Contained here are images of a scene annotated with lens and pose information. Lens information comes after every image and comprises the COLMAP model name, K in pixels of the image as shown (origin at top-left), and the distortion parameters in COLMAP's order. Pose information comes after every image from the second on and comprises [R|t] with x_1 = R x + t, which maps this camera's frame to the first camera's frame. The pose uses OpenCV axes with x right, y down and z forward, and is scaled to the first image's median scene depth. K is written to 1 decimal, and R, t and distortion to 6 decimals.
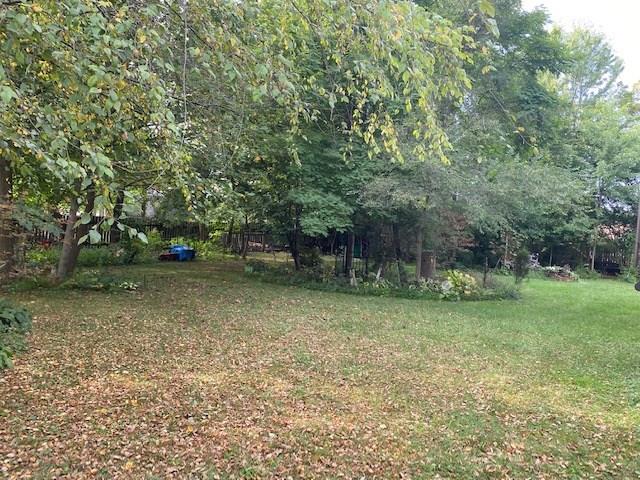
lens RADIAL K [[490.1, 0, 320.0], [0, 490.1, 240.0], [0, 0, 1]] dist [0.099618, -0.000568]
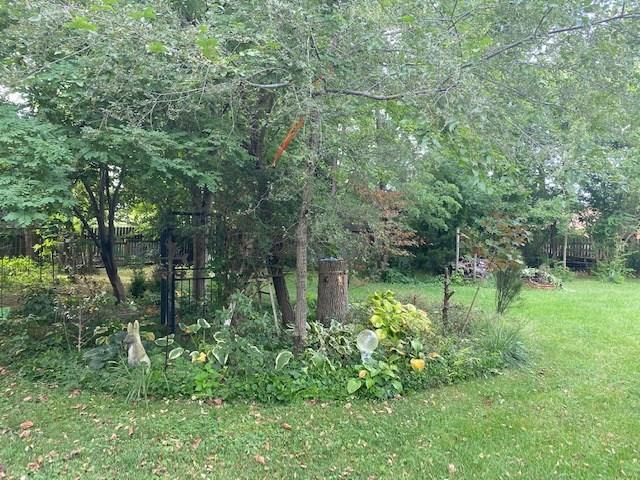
lens RADIAL K [[490.1, 0, 320.0], [0, 490.1, 240.0], [0, 0, 1]] dist [0.099618, -0.000568]
pose [[0.990620, -0.048416, 0.127779, 0.141071], [0.049328, 0.998775, -0.003980, 0.003571], [-0.127430, 0.010246, 0.991795, 0.498984]]
